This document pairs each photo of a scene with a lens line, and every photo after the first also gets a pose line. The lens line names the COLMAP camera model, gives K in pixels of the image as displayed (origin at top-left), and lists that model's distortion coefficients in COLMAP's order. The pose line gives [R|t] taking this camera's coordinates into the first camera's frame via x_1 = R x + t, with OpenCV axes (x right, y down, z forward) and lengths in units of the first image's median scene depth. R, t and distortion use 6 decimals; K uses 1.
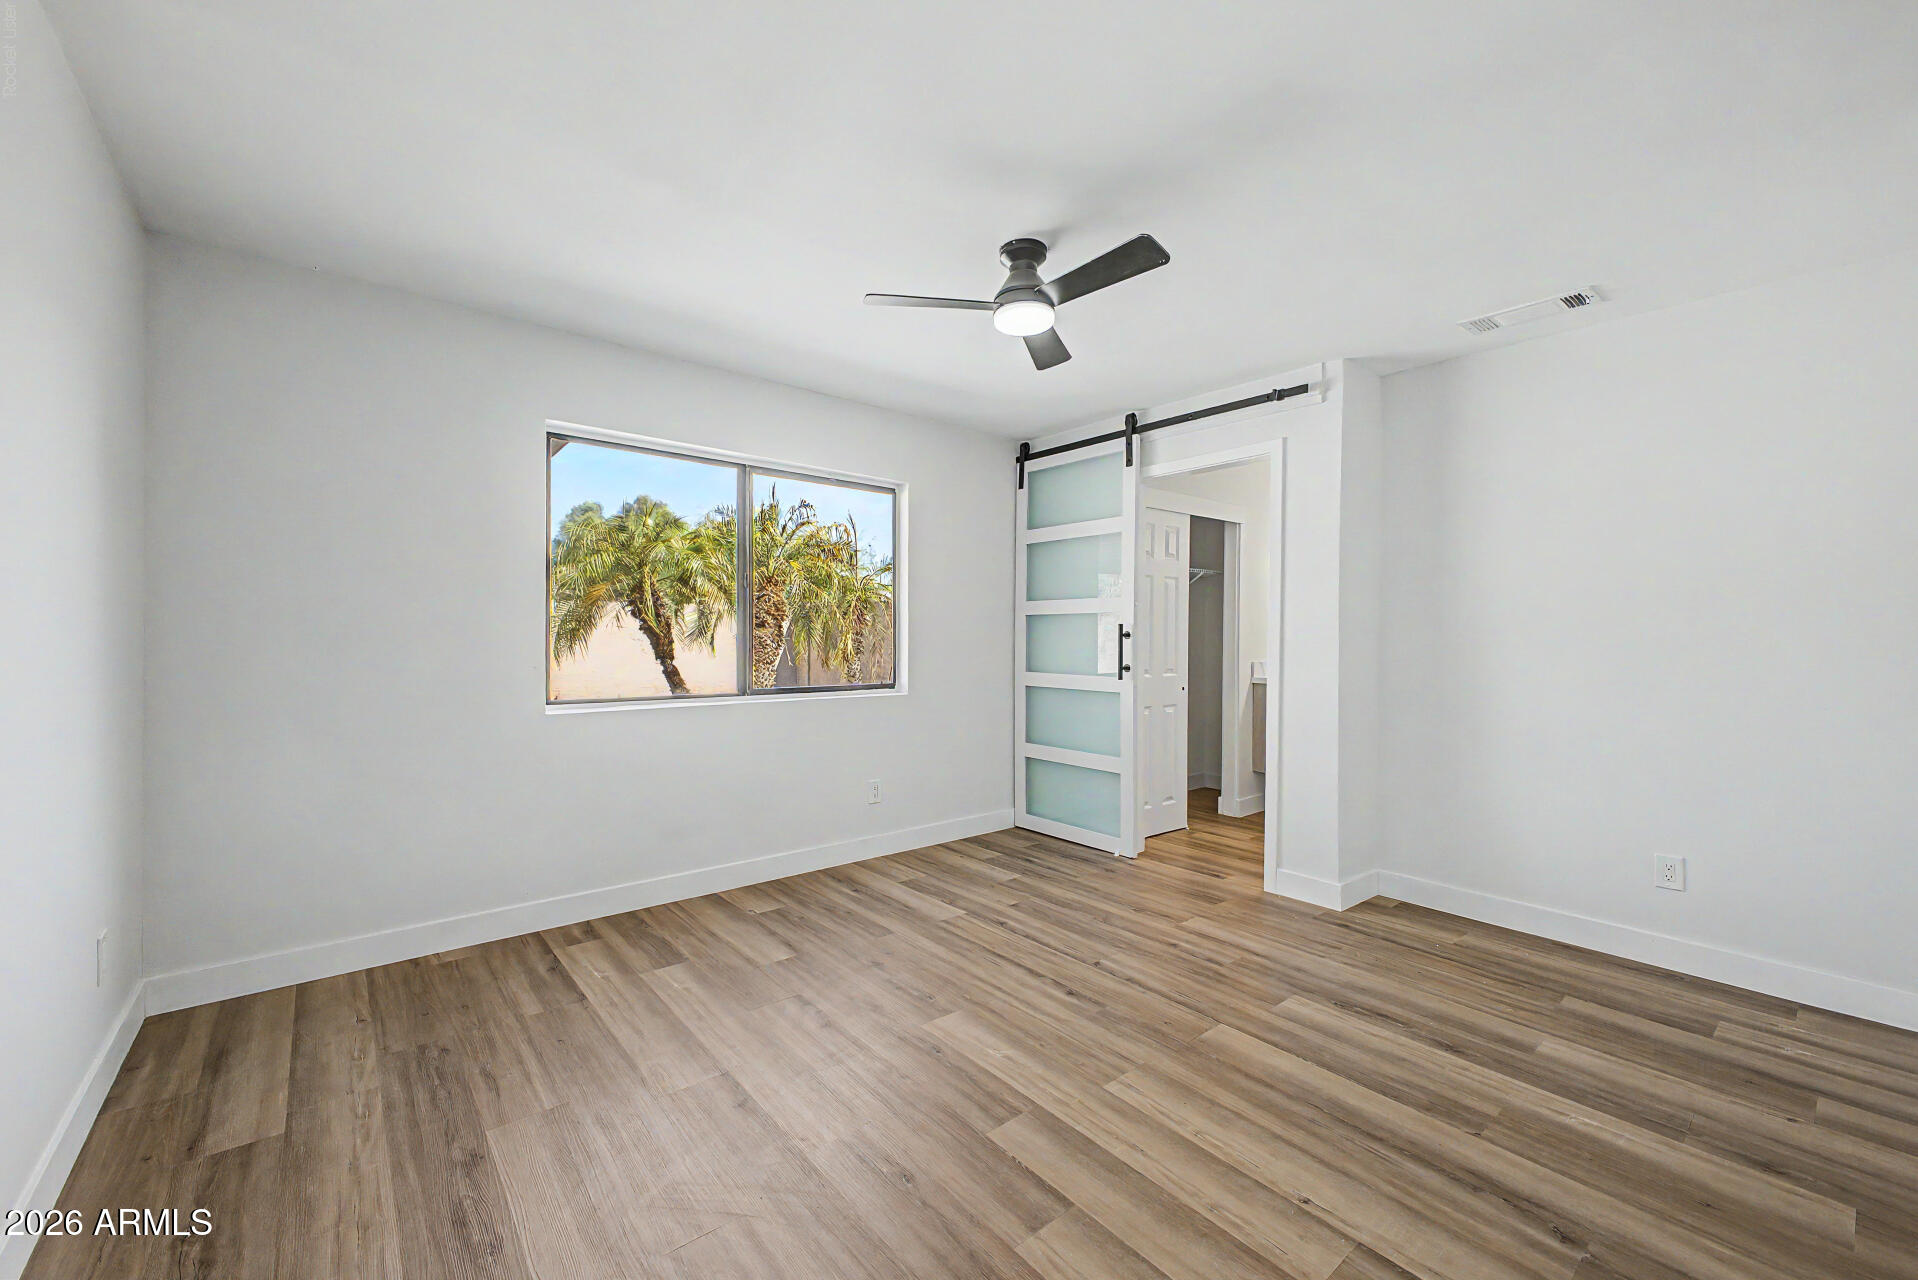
lens RADIAL K [[758.4, 0, 974.6], [0, 758.4, 641.6], [0, 0, 1]] dist [0.001545, -0.000237]
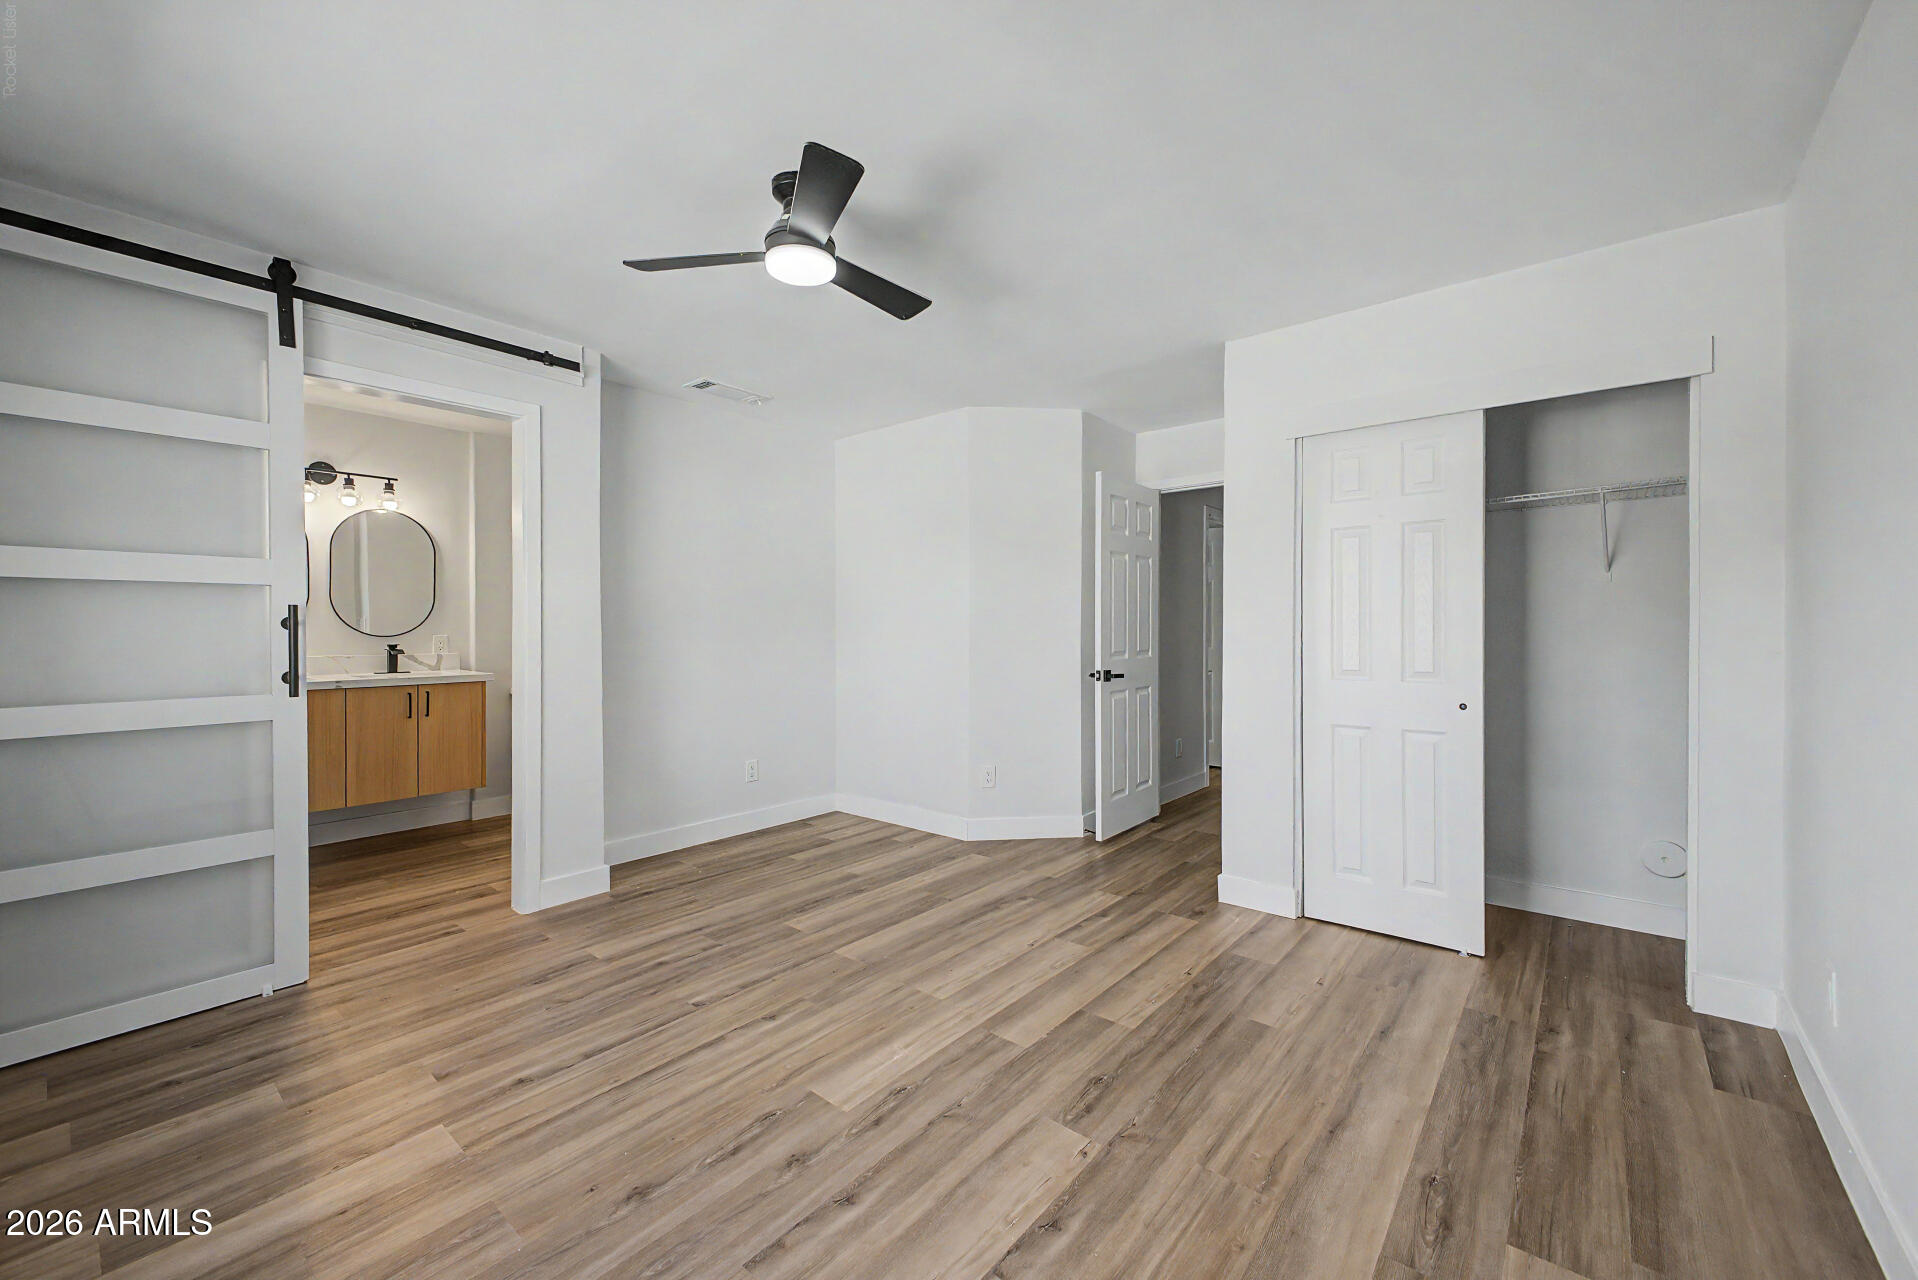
lens RADIAL K [[752.9, 0, 959.0], [0, 752.9, 640.0], [0, 0, 1]] dist [0.002368, 0.000010]
pose [[-0.168838, -0.025250, 0.985320, -0.679214], [0.009405, 0.999585, 0.027227, -0.009345], [-0.985599, 0.013864, -0.168531, 0.796362]]
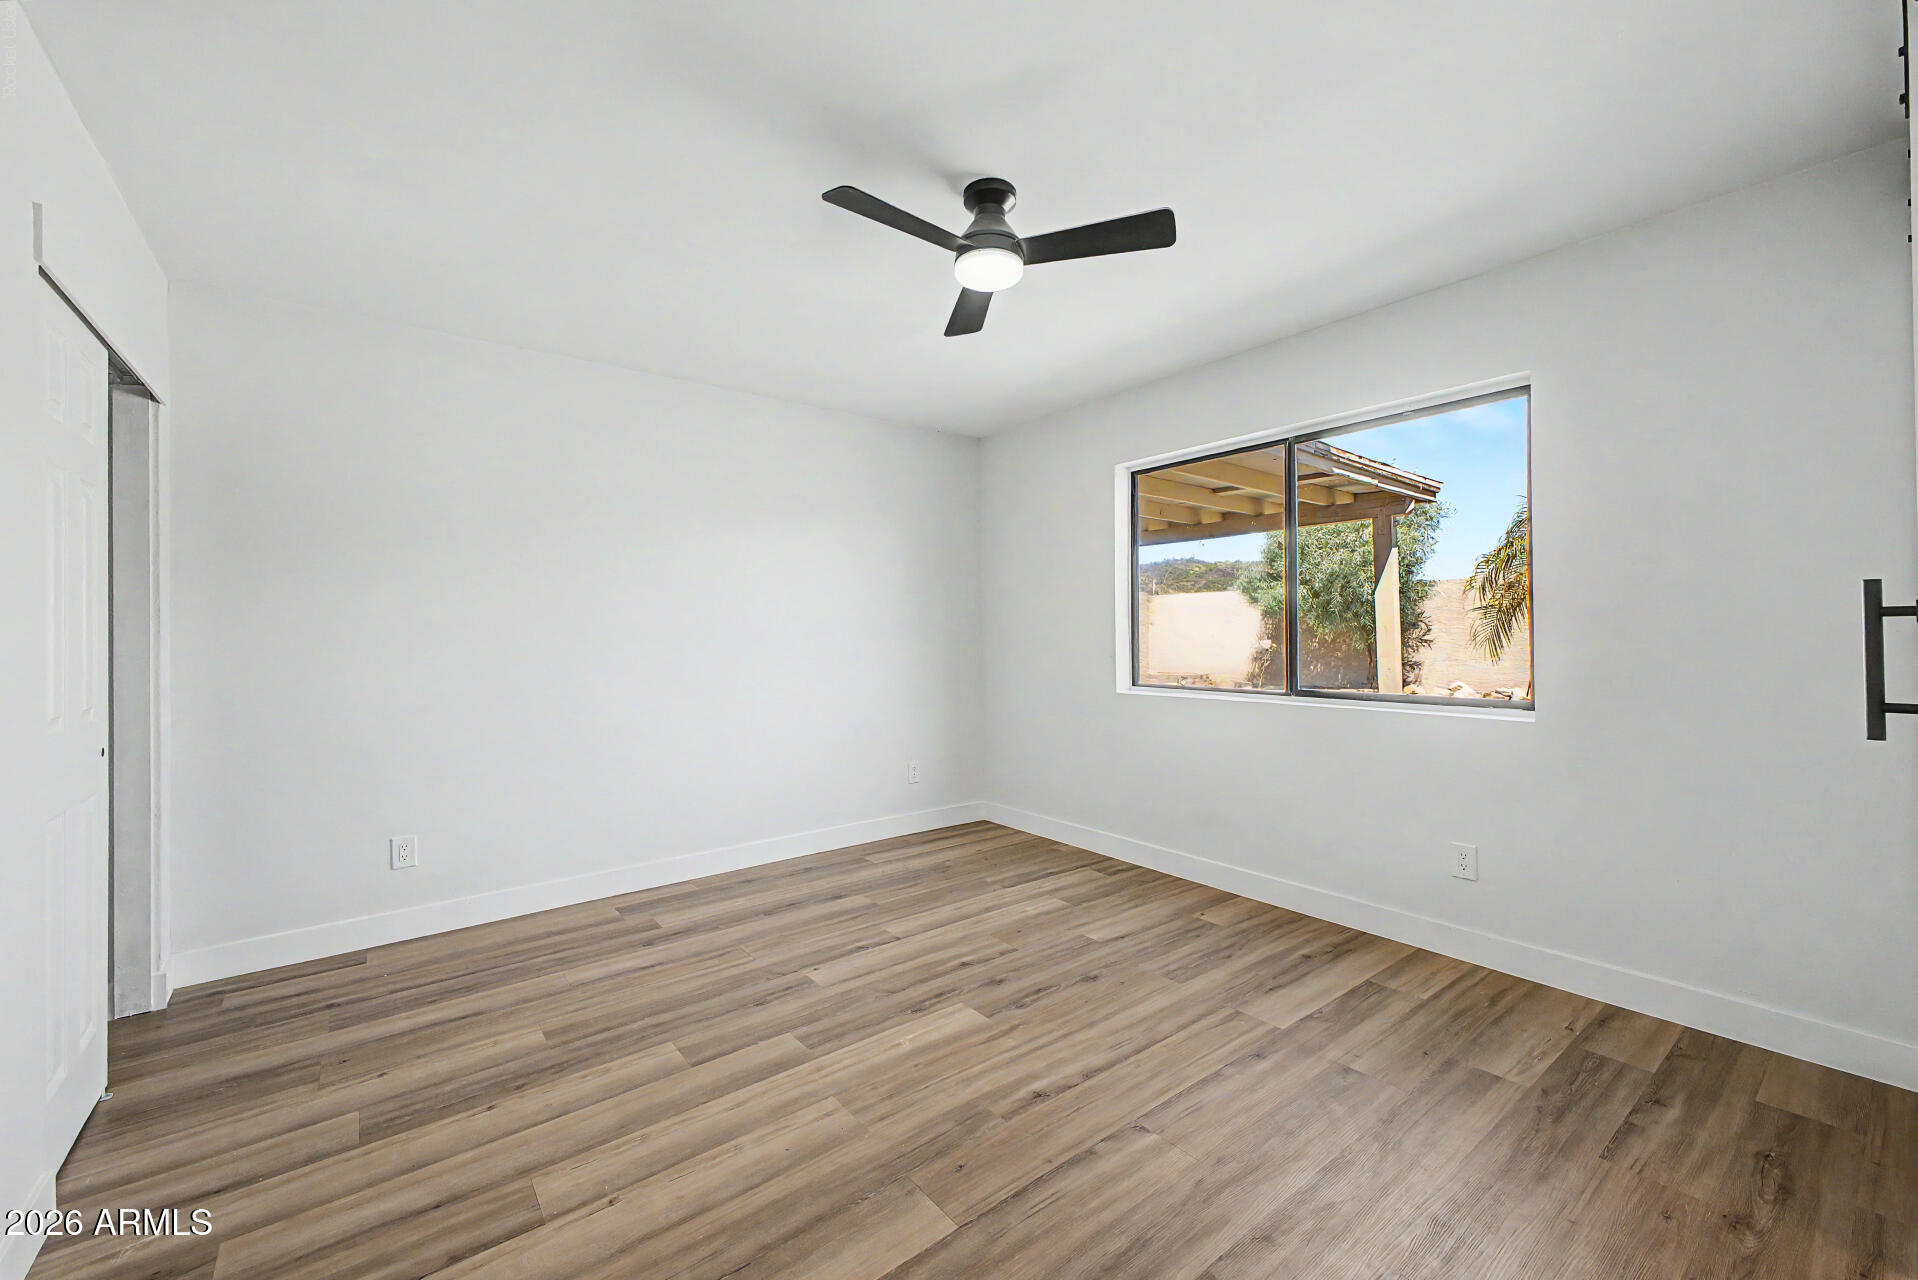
lens RADIAL K [[752.9, 0, 959.0], [0, 752.9, 640.0], [0, 0, 1]] dist [0.002368, 0.000010]
pose [[-0.039979, -0.000155, -0.999201, 0.765266], [0.003338, 0.999994, -0.000289, 0.004179], [0.999195, -0.003347, -0.039978, 0.819523]]
